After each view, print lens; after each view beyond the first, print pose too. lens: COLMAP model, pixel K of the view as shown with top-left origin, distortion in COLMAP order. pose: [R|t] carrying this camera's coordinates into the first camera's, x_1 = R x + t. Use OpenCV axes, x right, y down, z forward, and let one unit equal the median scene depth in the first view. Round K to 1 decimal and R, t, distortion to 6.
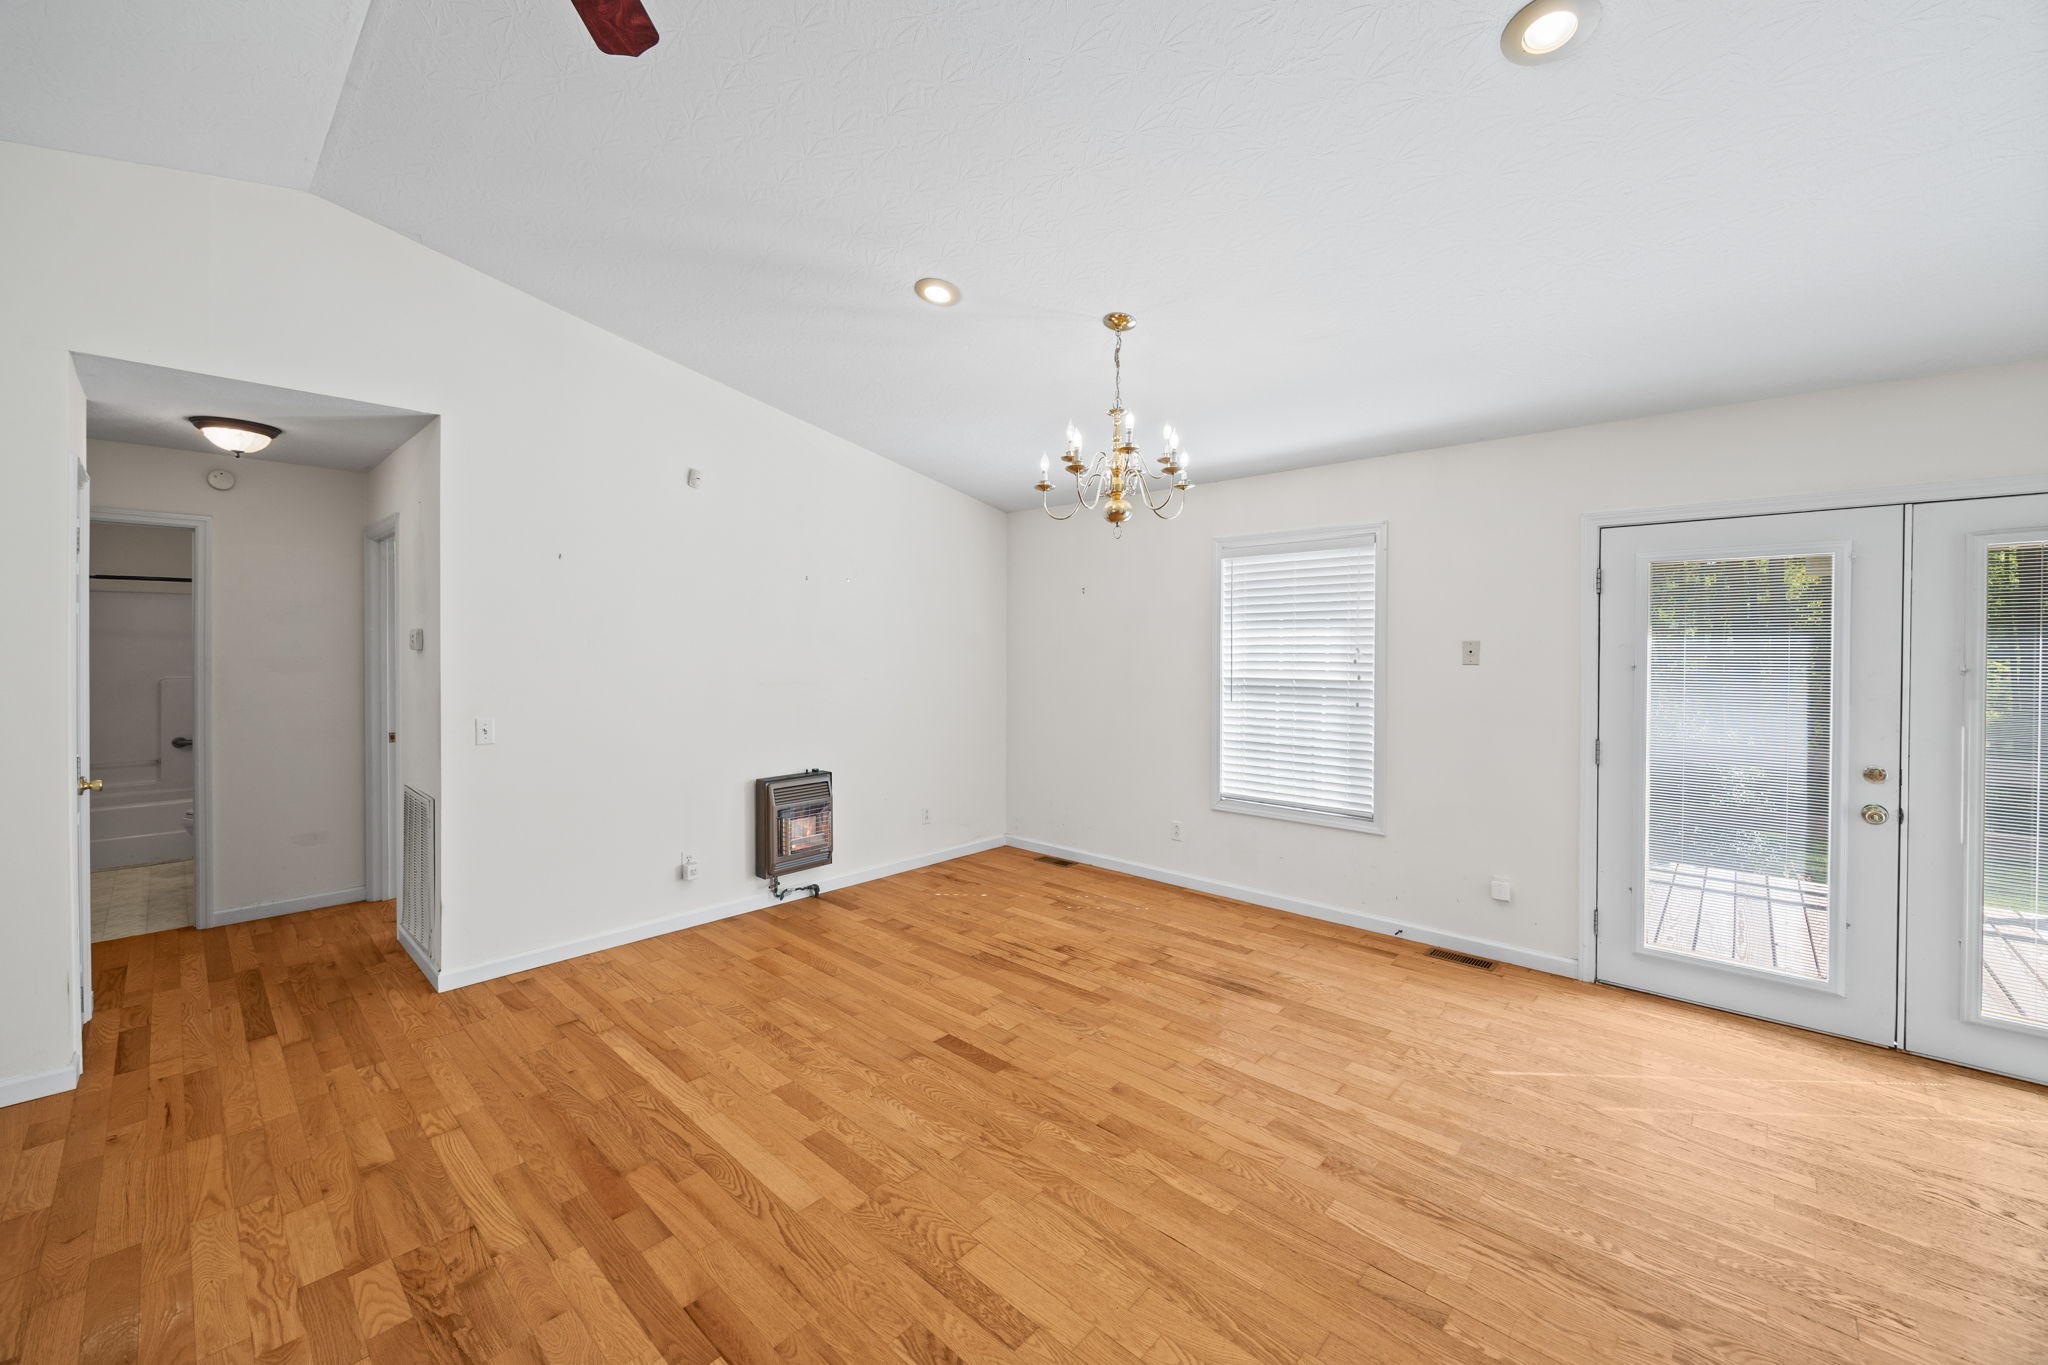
lens RADIAL K [[796.2, 0, 992.8], [0, 796.2, 645.8], [0, 0, 1]] dist [-0.002546, -0.000193]
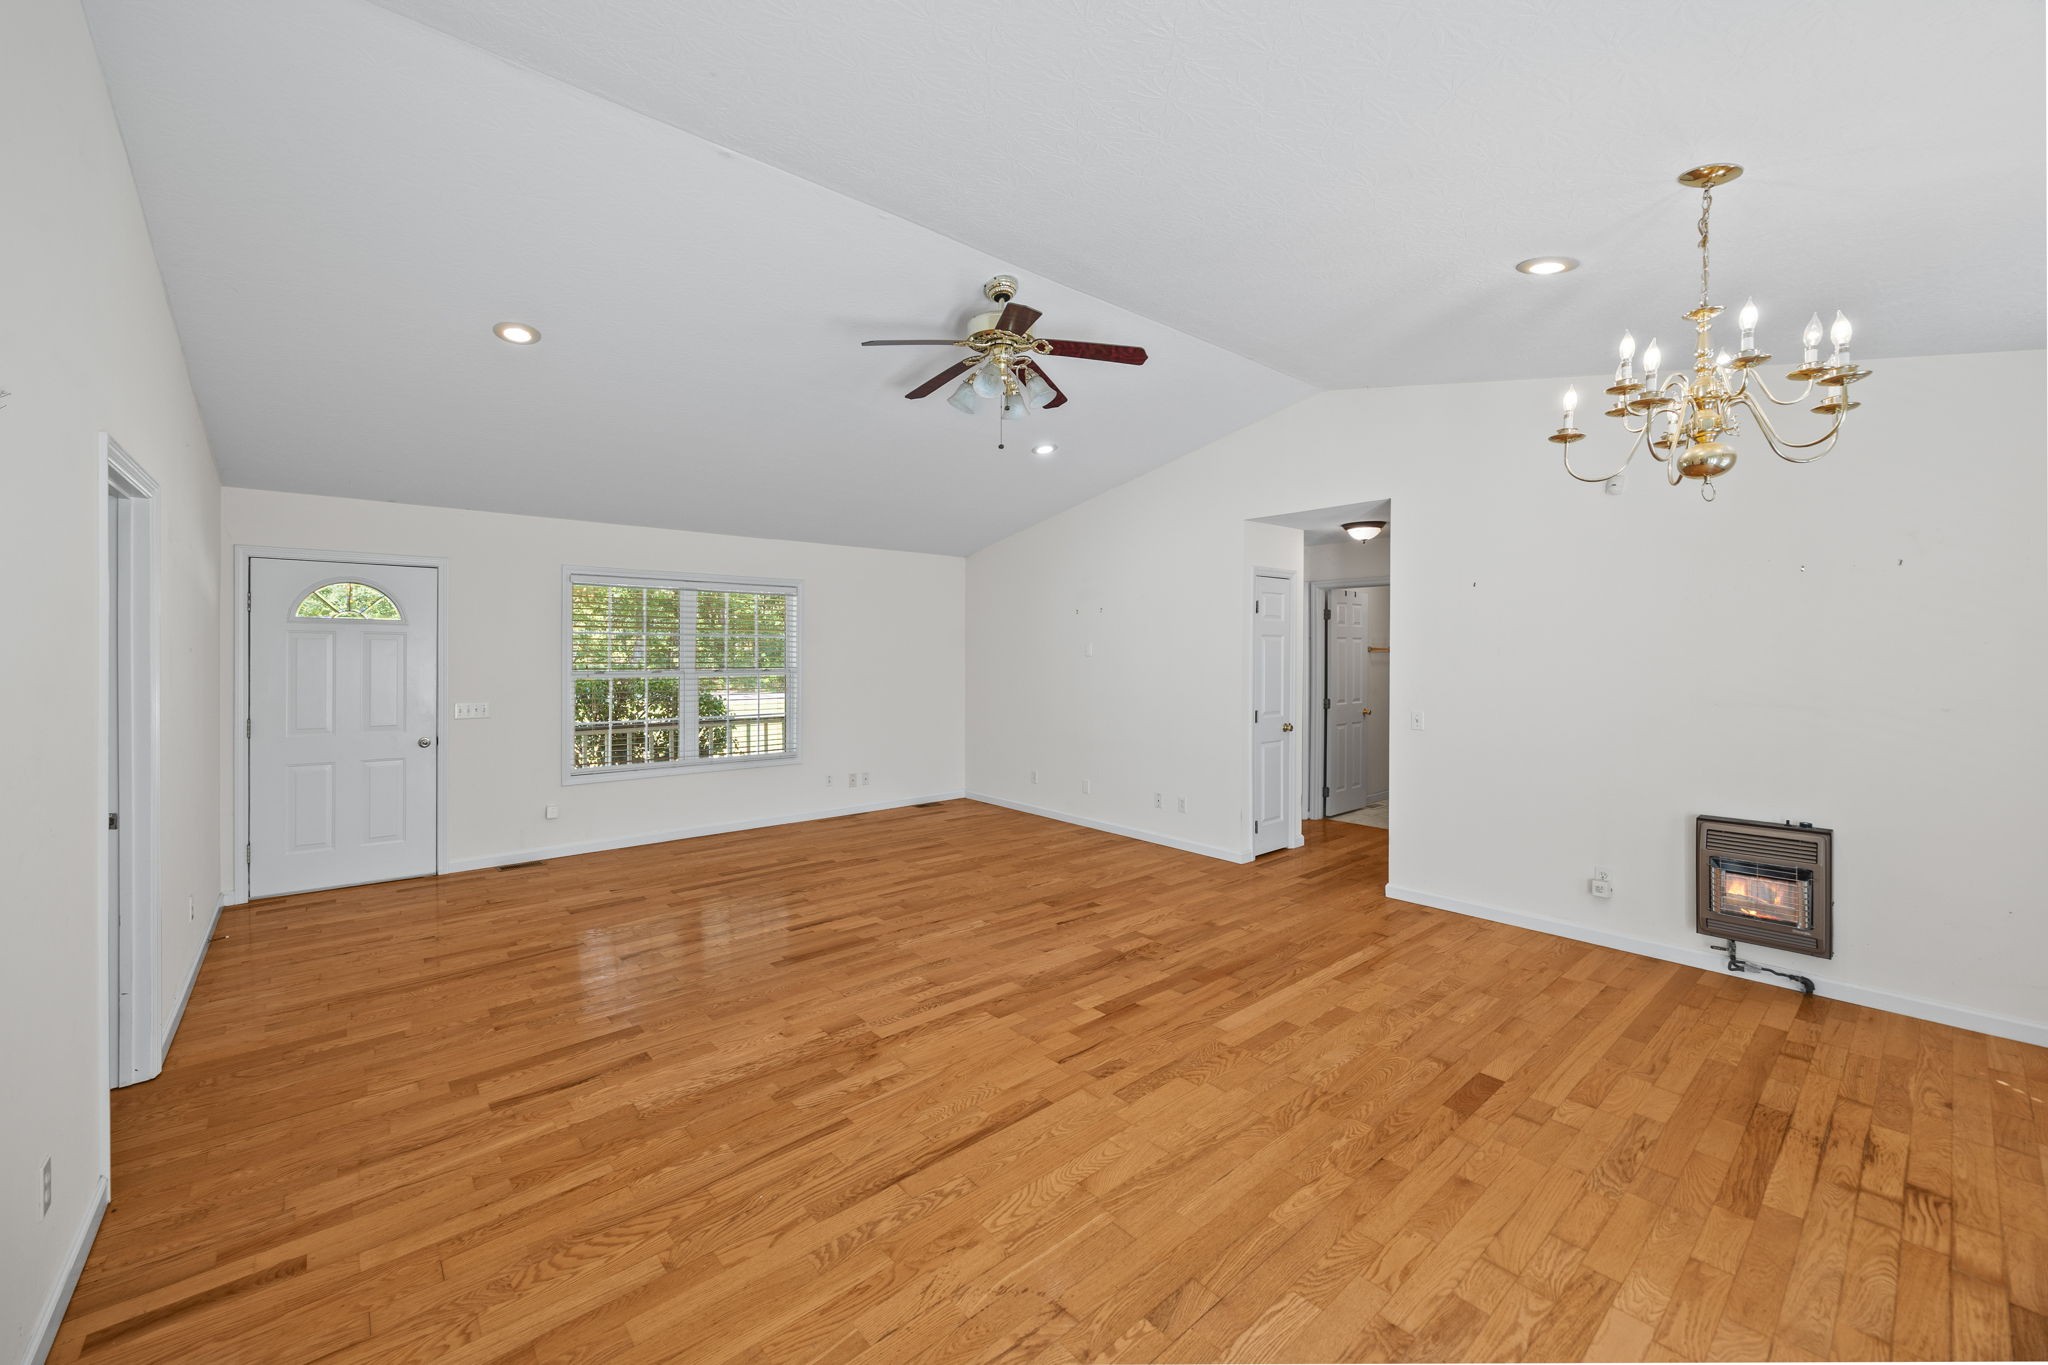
lens RADIAL K [[802.9, 0, 1020.4], [0, 802.9, 645.9], [0, 0, 1]] dist [-0.001176, -0.000042]
pose [[-0.093032, -0.011343, -0.995599, 0.865304], [0.003895, 0.999923, -0.011756, -0.006504], [0.995656, -0.004972, -0.092980, 0.495423]]
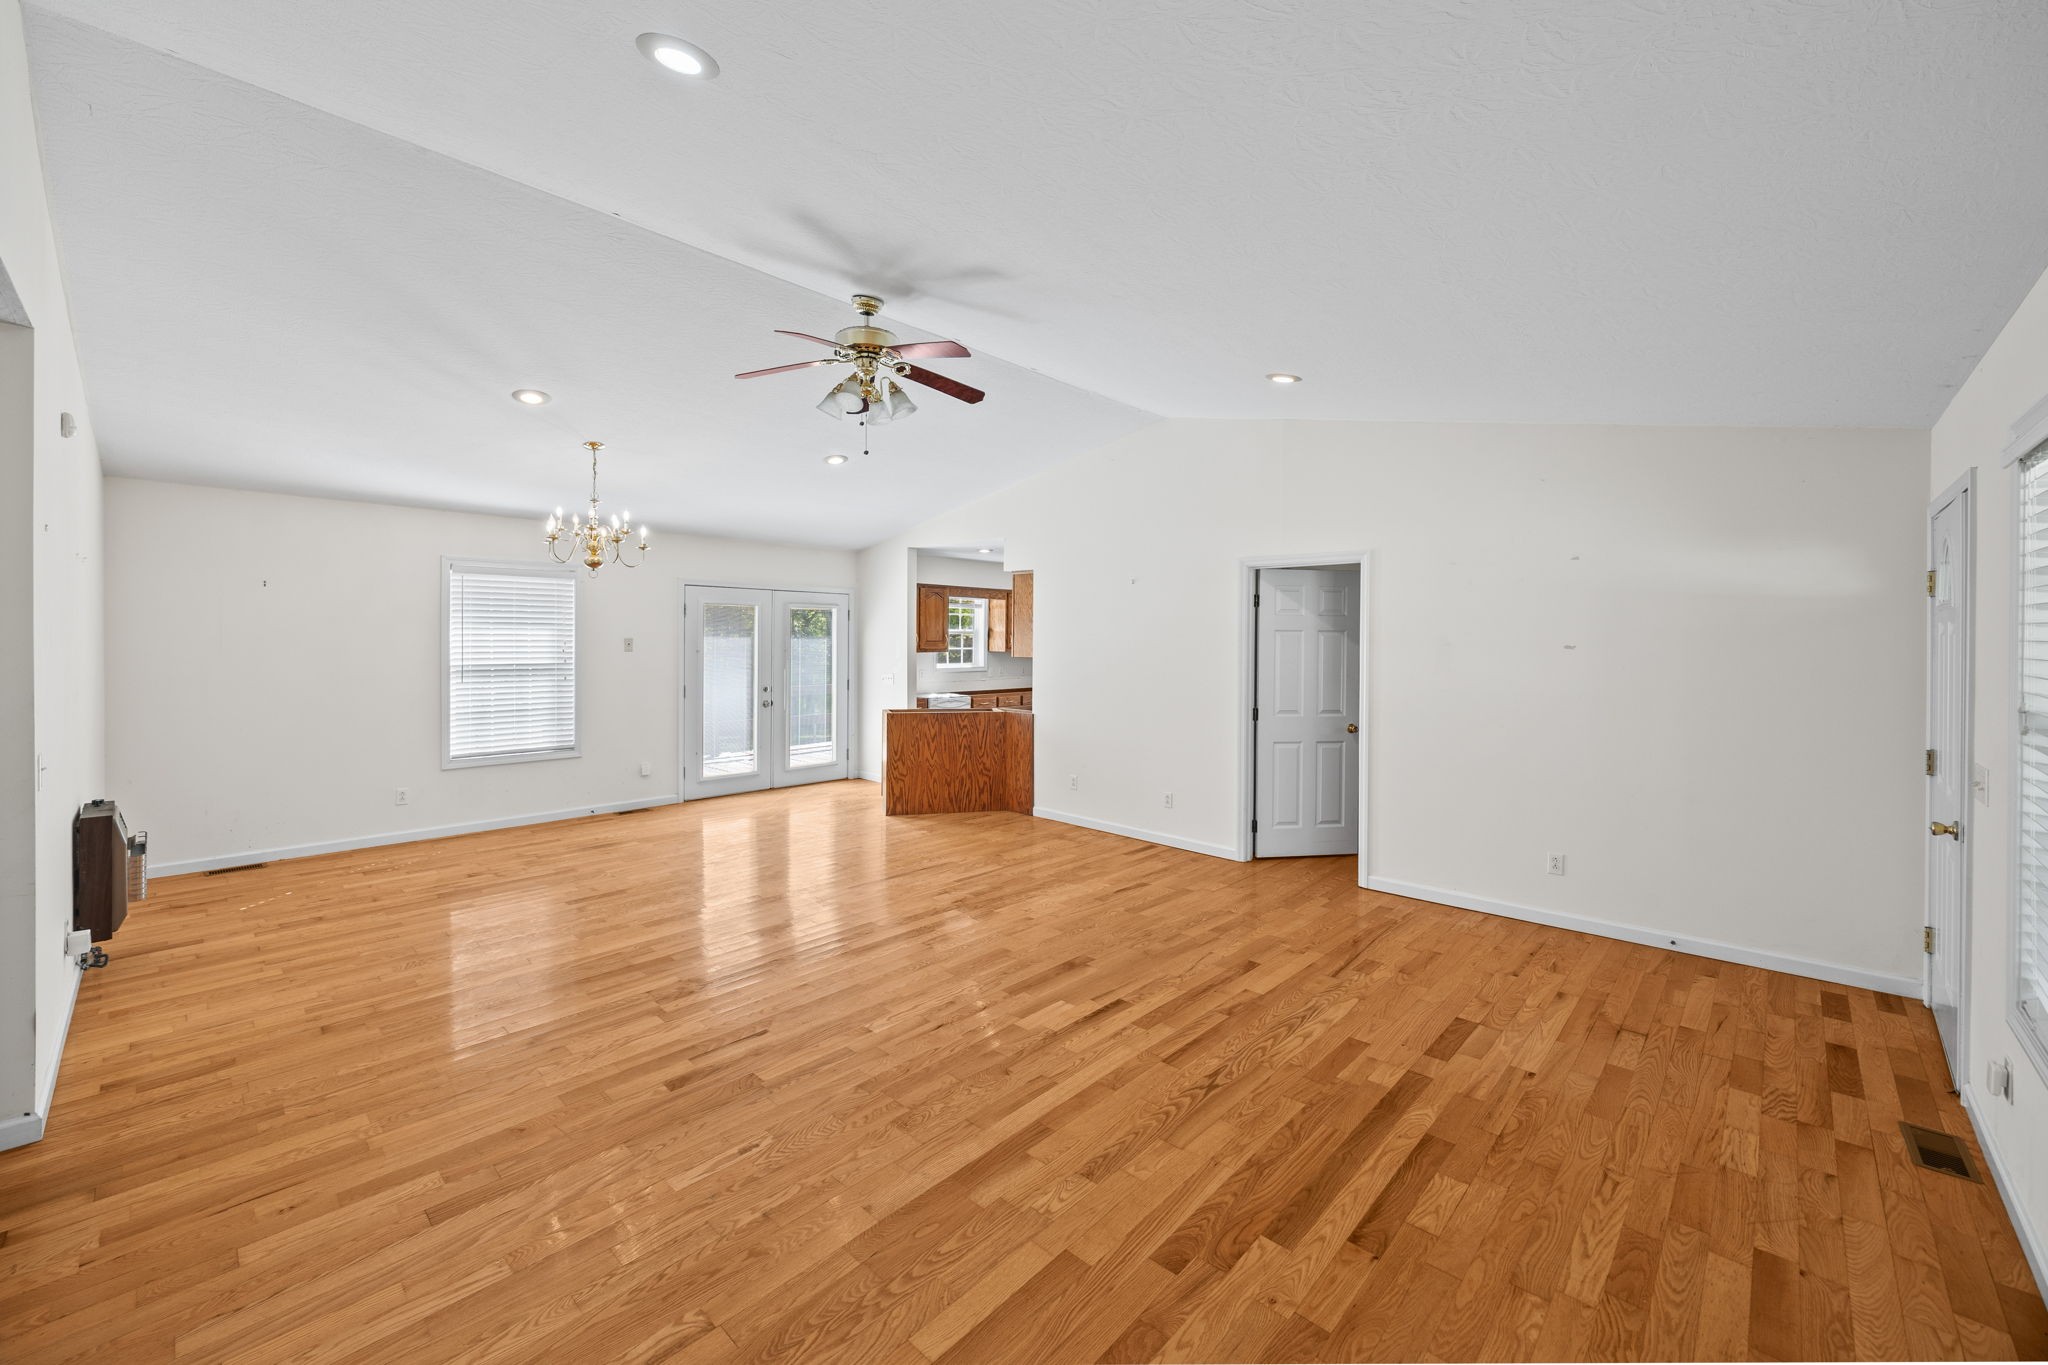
lens RADIAL K [[802.9, 0, 1020.4], [0, 802.9, 645.9], [0, 0, 1]] dist [-0.001176, -0.000042]
pose [[-0.002396, -0.013797, 0.999902, -1.474673], [-0.011152, 0.999843, 0.013770, -0.028471], [-0.999935, -0.011118, -0.002550, 0.130460]]
